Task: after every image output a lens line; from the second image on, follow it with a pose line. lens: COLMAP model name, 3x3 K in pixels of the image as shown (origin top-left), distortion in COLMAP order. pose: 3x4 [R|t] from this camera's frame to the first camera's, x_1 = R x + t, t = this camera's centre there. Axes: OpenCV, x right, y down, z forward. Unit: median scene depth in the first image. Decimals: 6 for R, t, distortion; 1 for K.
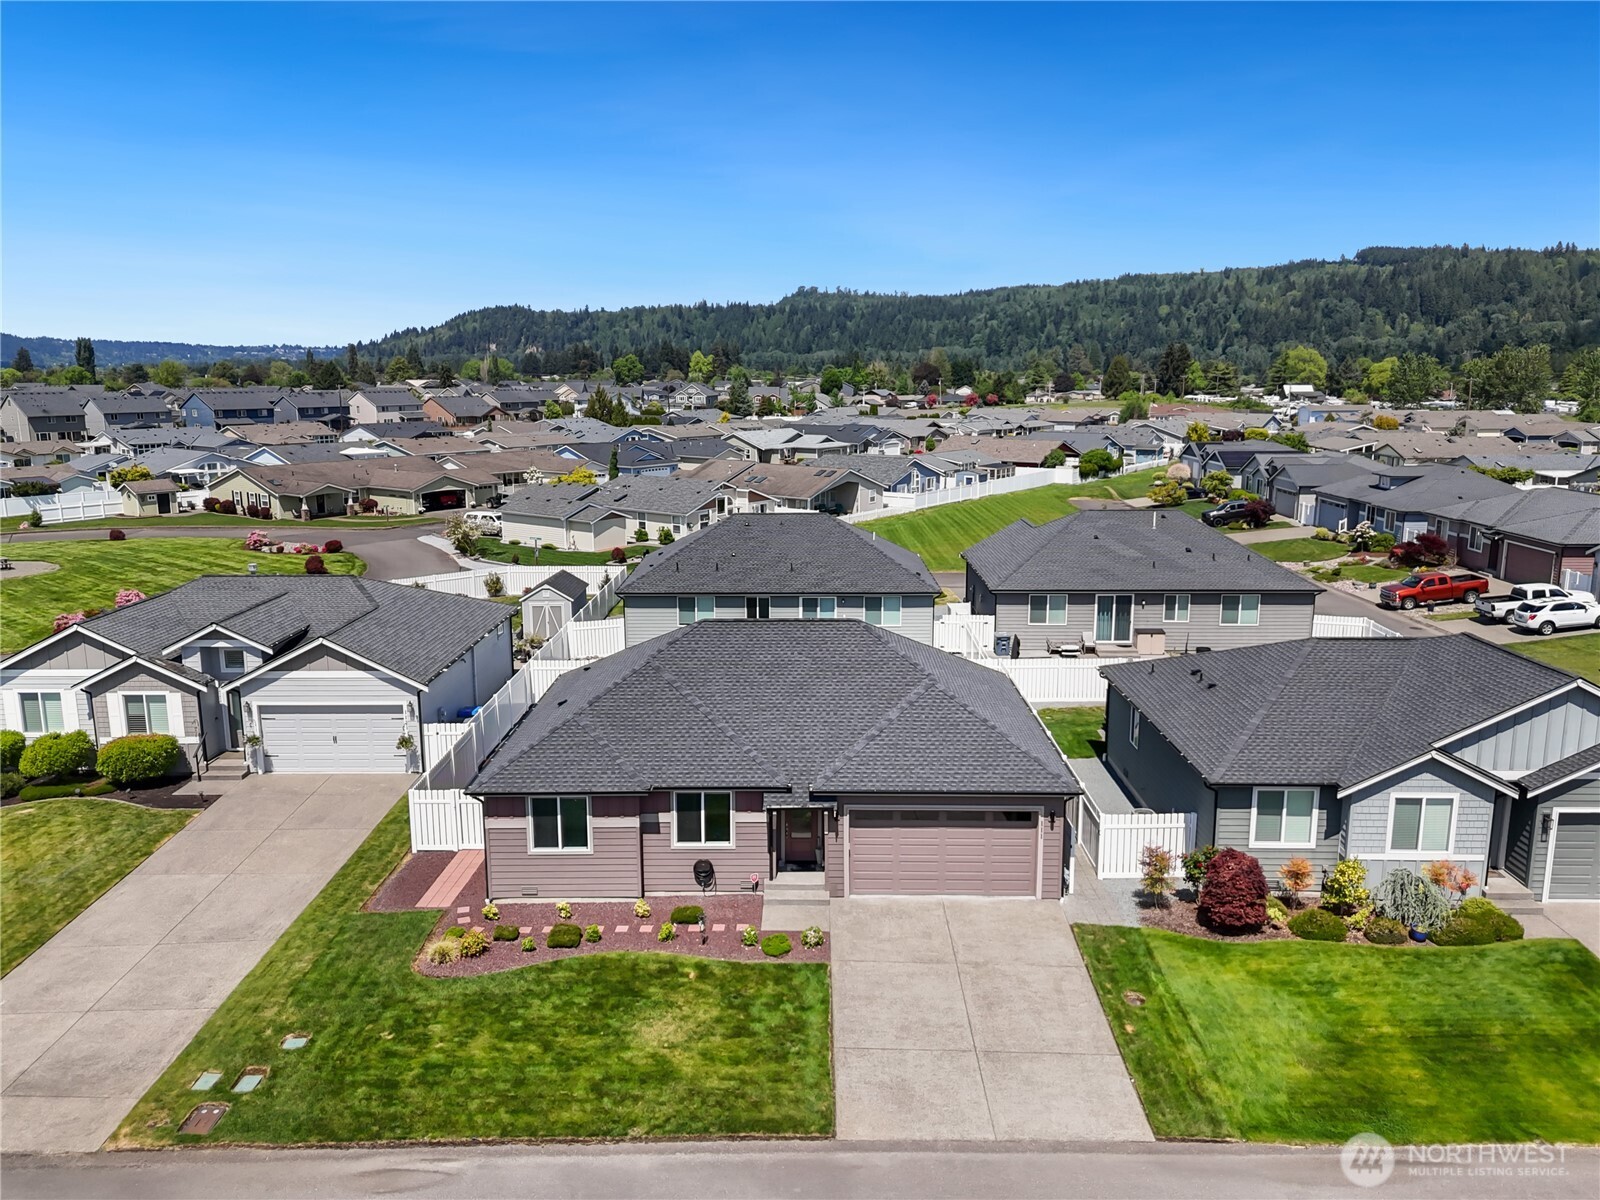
lens RADIAL K [[1177.7, 0, 806.6], [0, 1177.7, 601.6], [0, 0, 1]] dist [0.091433, -0.096433]
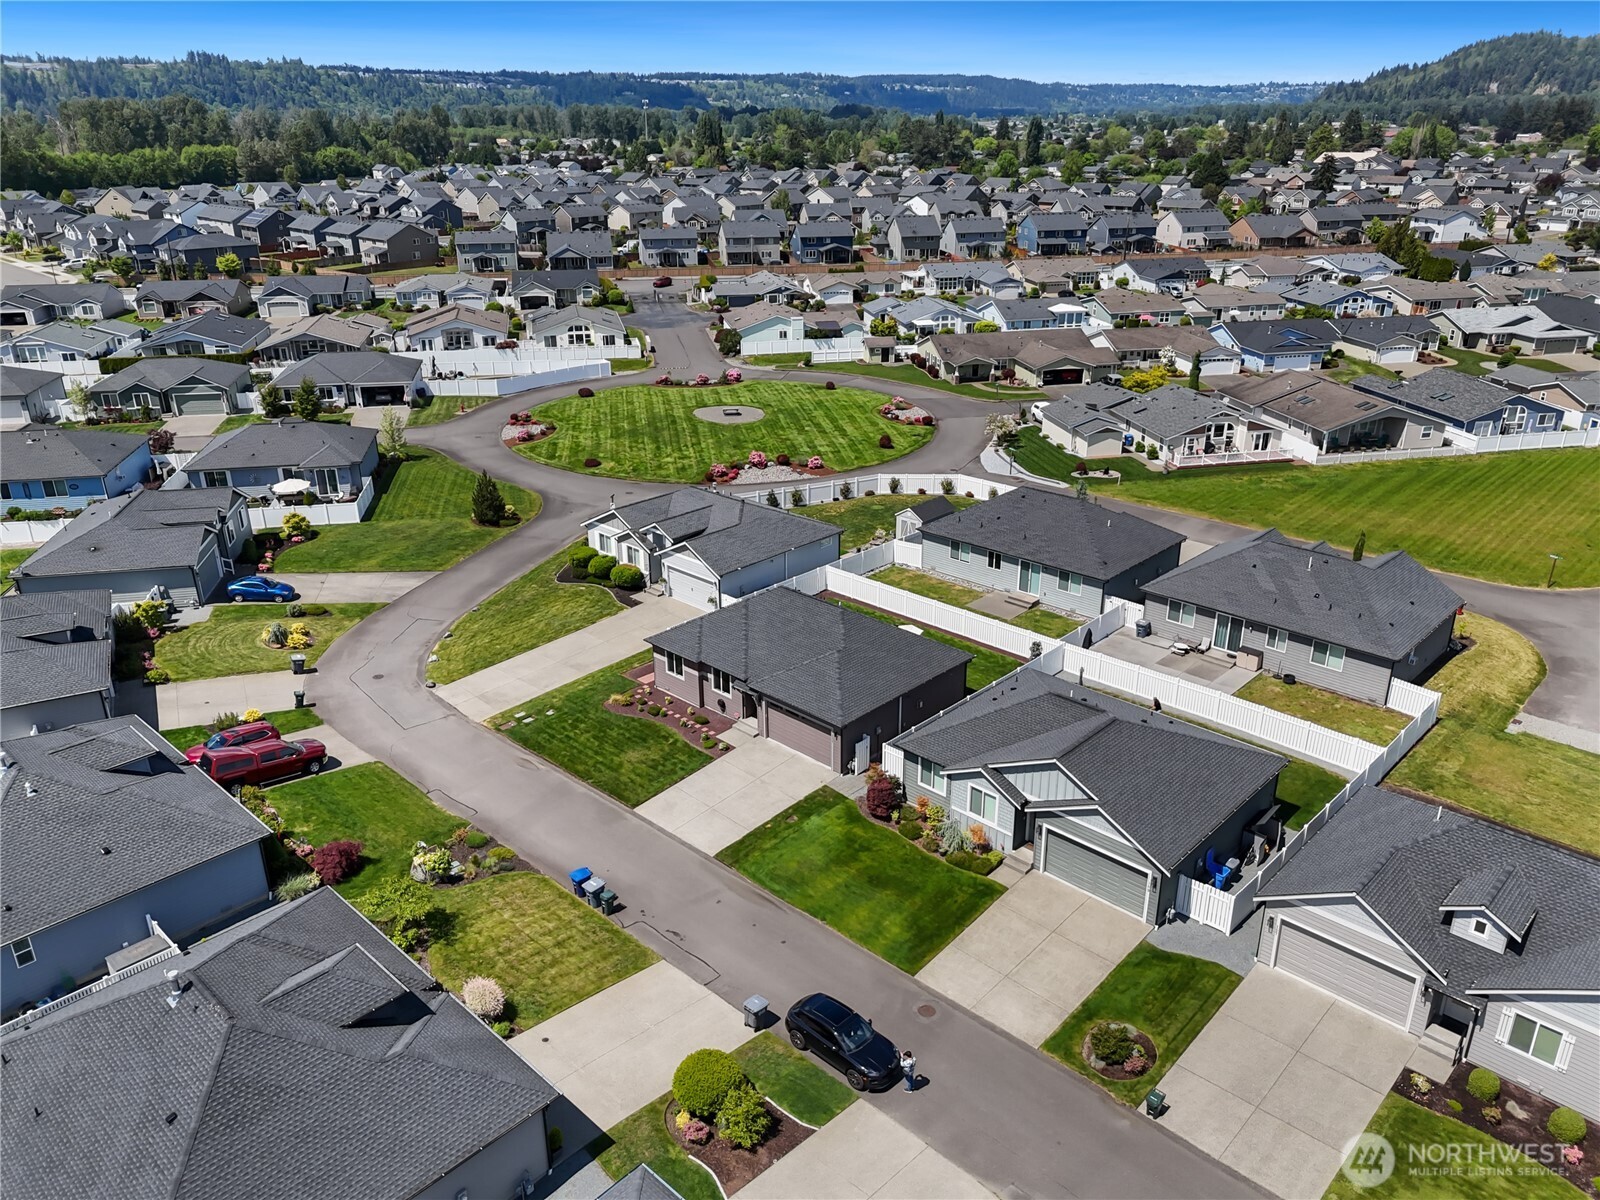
lens RADIAL K [[1177.7, 0, 806.6], [0, 1177.7, 601.6], [0, 0, 1]] dist [0.091433, -0.096433]
pose [[0.730160, 0.263027, -0.630622, 1.045459], [-0.131757, 0.959816, 0.247778, -0.397436], [0.670453, -0.097828, 0.735474, -0.363992]]
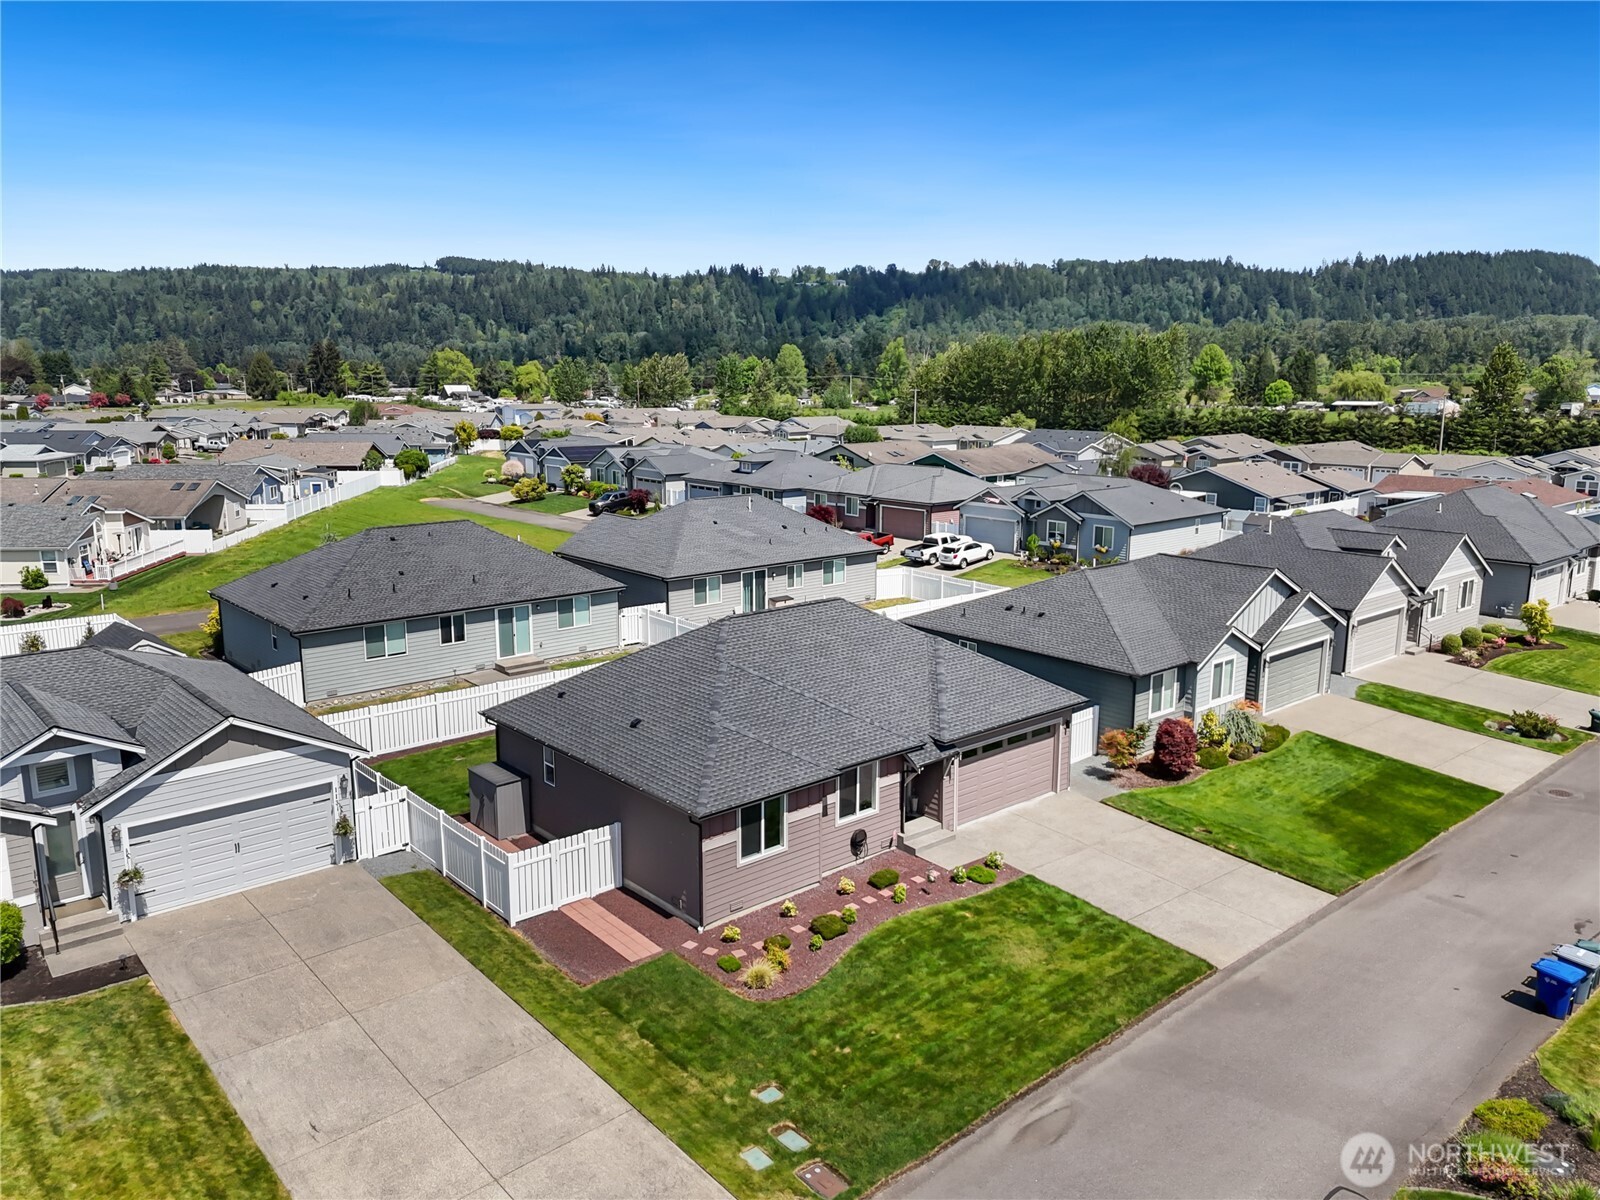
lens RADIAL K [[1177.7, 0, 806.6], [0, 1177.7, 601.6], [0, 0, 1]] dist [0.091433, -0.096433]
pose [[0.746456, -0.126287, 0.653341, -0.615199], [0.126314, 0.990866, 0.047212, -0.032409], [-0.653336, 0.047284, 0.755590, 0.169821]]
